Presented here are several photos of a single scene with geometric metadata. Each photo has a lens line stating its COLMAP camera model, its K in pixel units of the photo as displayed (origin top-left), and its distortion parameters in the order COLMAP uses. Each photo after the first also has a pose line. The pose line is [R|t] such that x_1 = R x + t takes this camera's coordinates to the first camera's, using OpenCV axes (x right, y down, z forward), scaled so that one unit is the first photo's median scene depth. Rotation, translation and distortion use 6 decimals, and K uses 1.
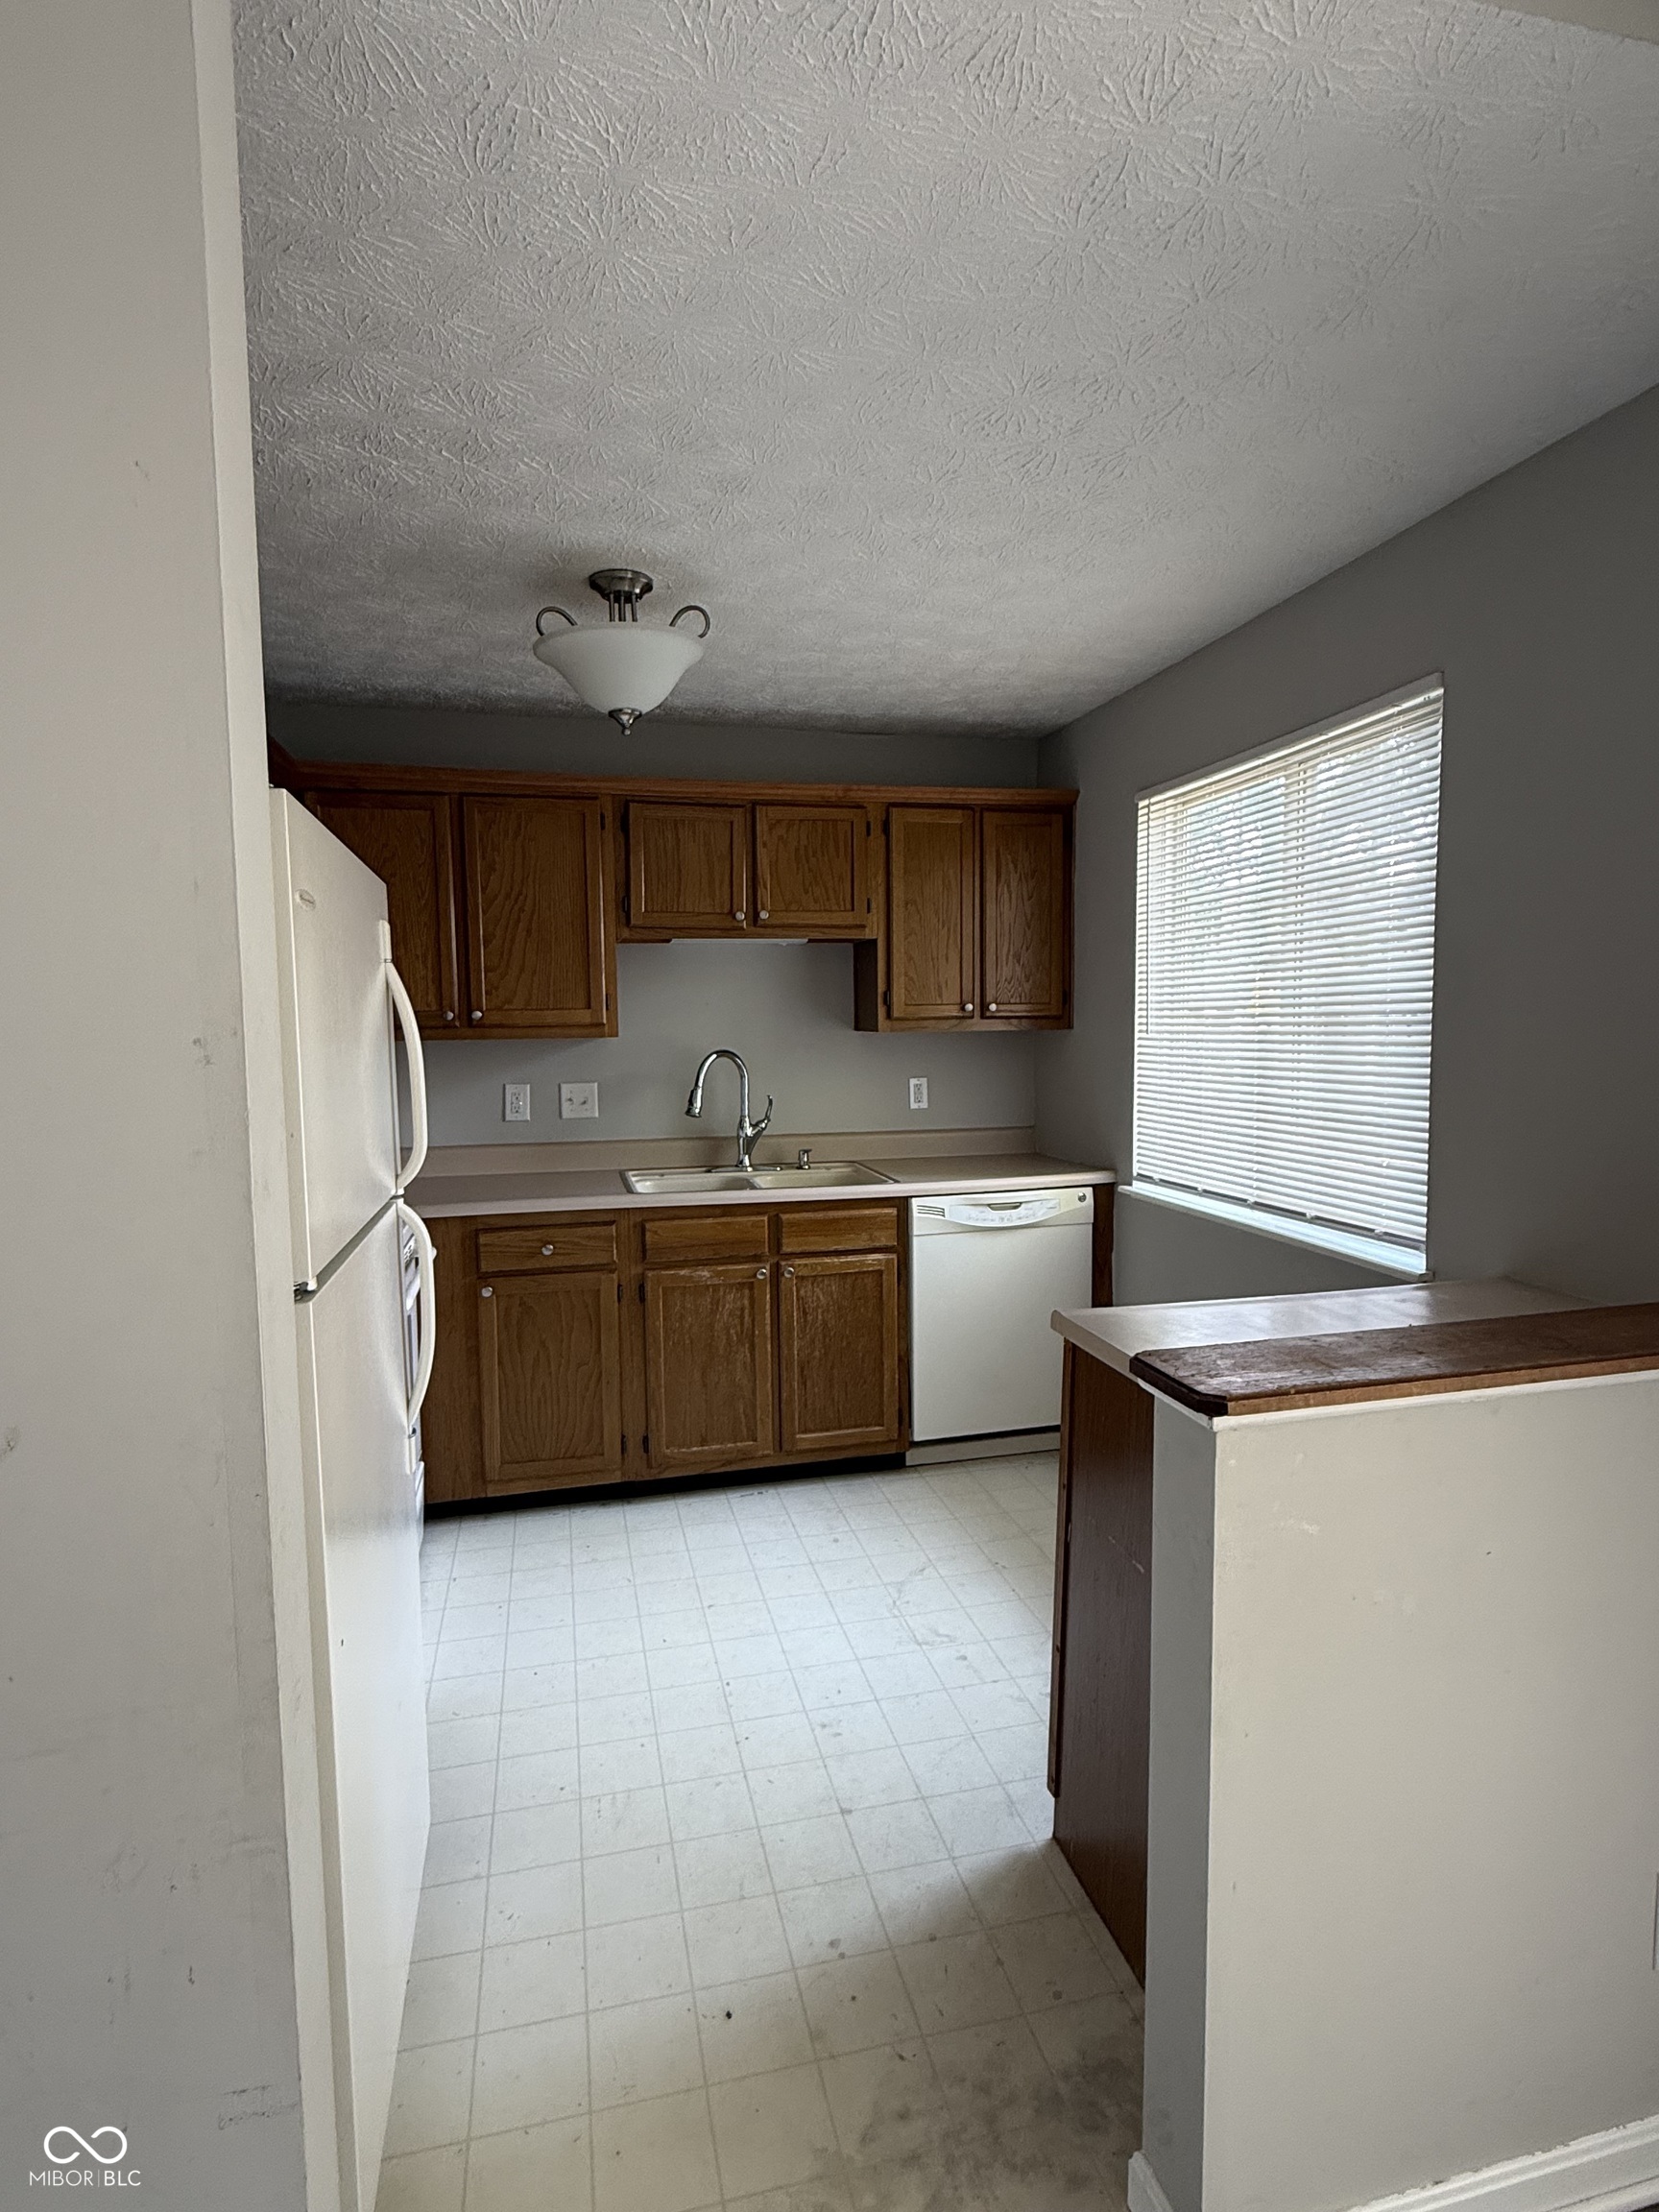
lens RADIAL K [[1124.2, 0, 829.5], [0, 1124.2, 1106.0], [0, 0, 1]] dist [0.000157, 0.000855]
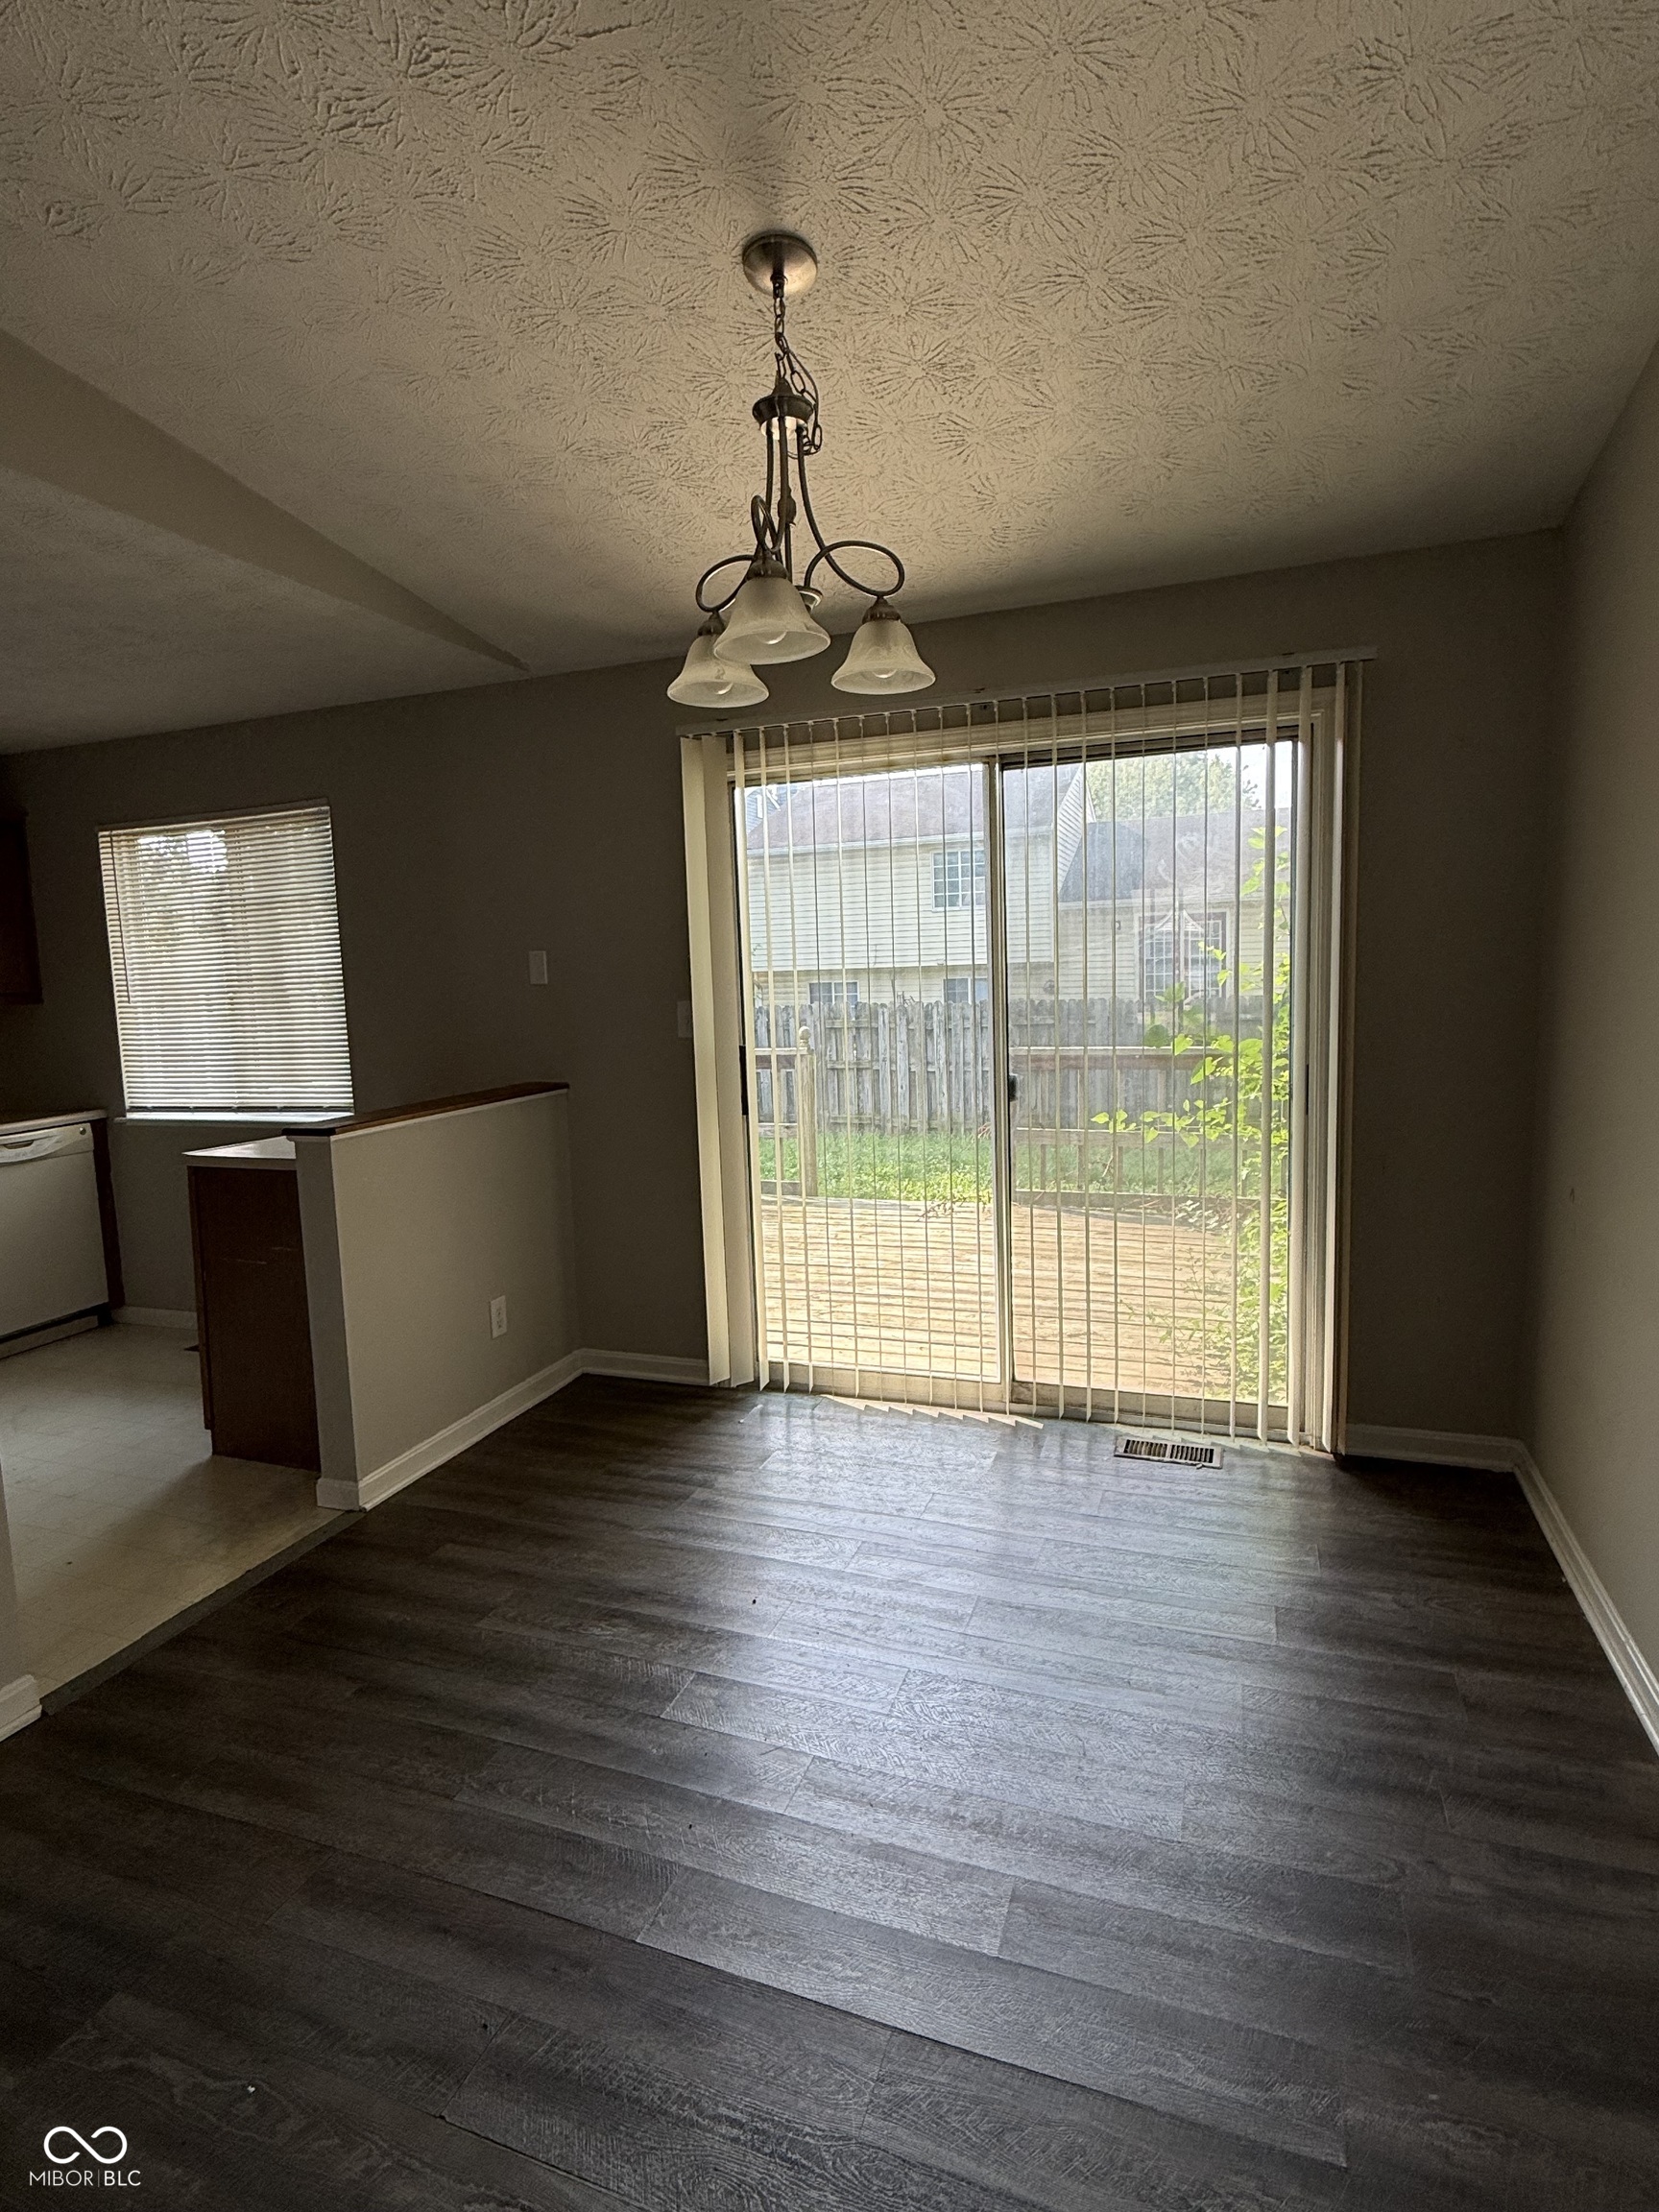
lens RADIAL K [[1124.2, 0, 829.5], [0, 1124.2, 1106.0], [0, 0, 1]] dist [0.000157, 0.000855]
pose [[0.555457, -0.108354, 0.824456, -0.409110], [0.091978, 0.993396, 0.068589, 0.047060], [-0.826443, 0.037734, 0.561755, -0.504919]]
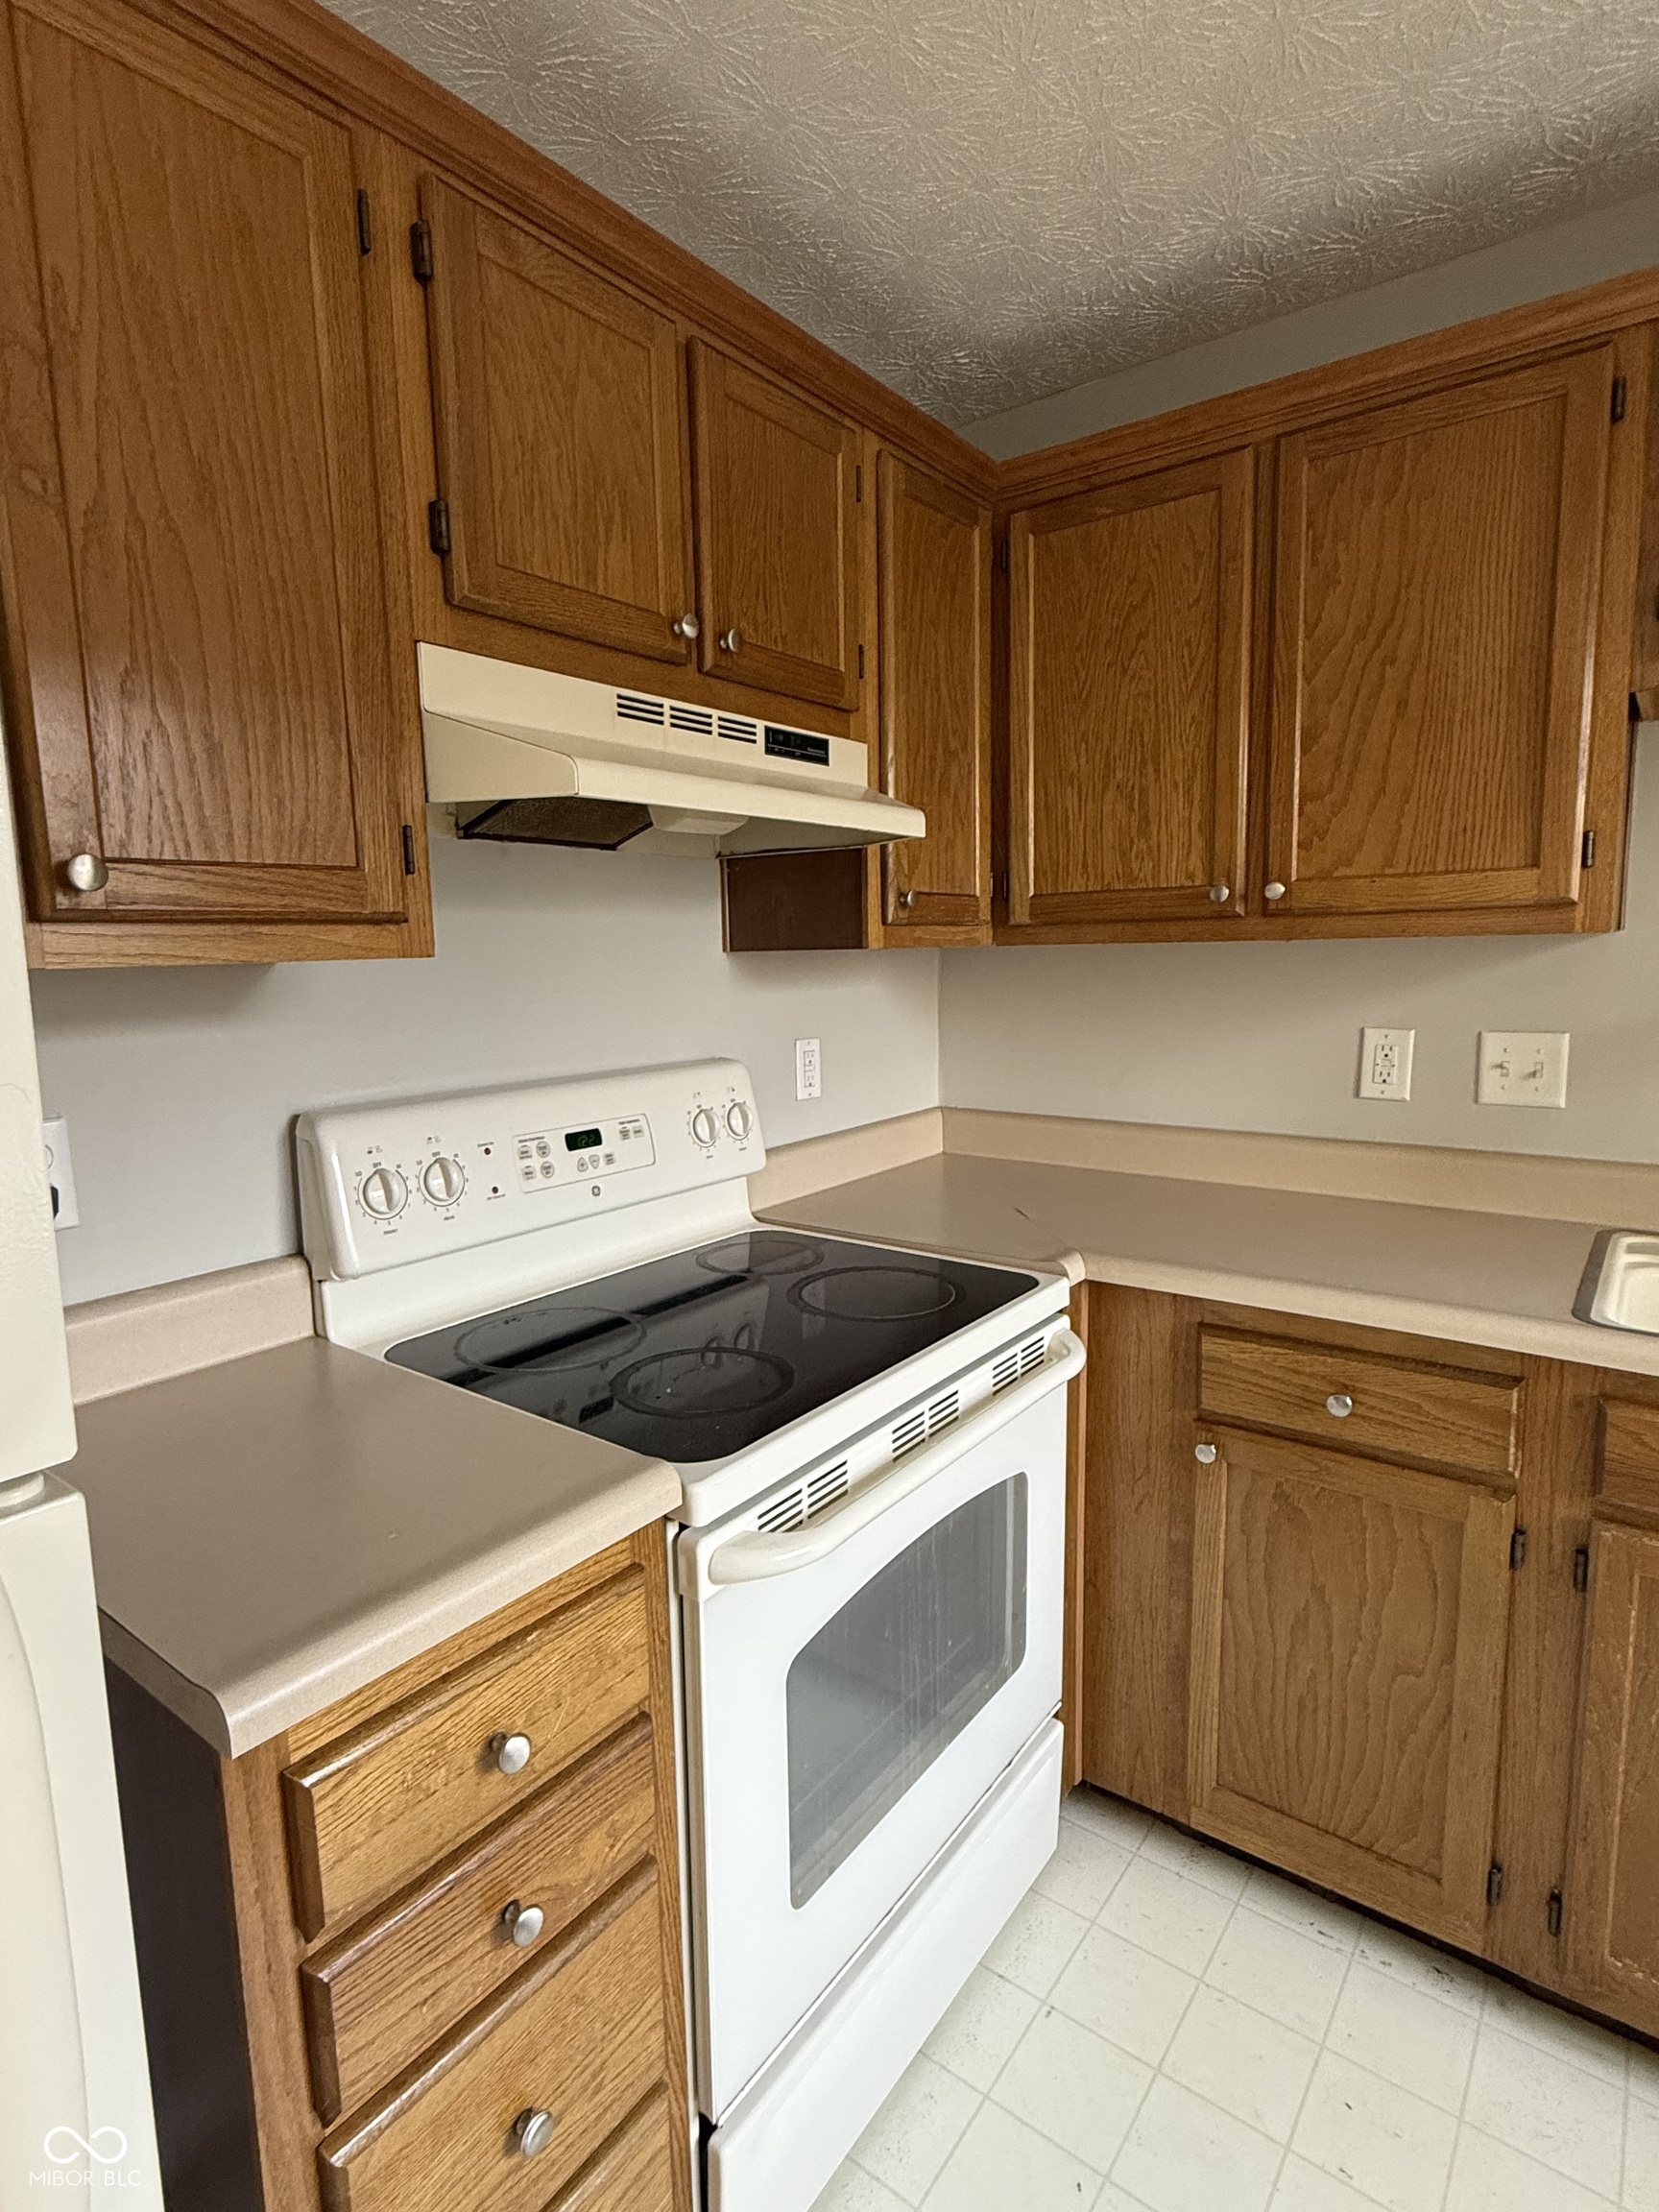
lens RADIAL K [[1124.2, 0, 829.5], [0, 1124.2, 1106.0], [0, 0, 1]] dist [0.000157, 0.000855]
pose [[0.632250, 0.103276, -0.767850, -0.043669], [-0.047742, 0.994386, 0.094435, -0.023407], [0.773292, -0.023048, 0.633631, 0.529044]]
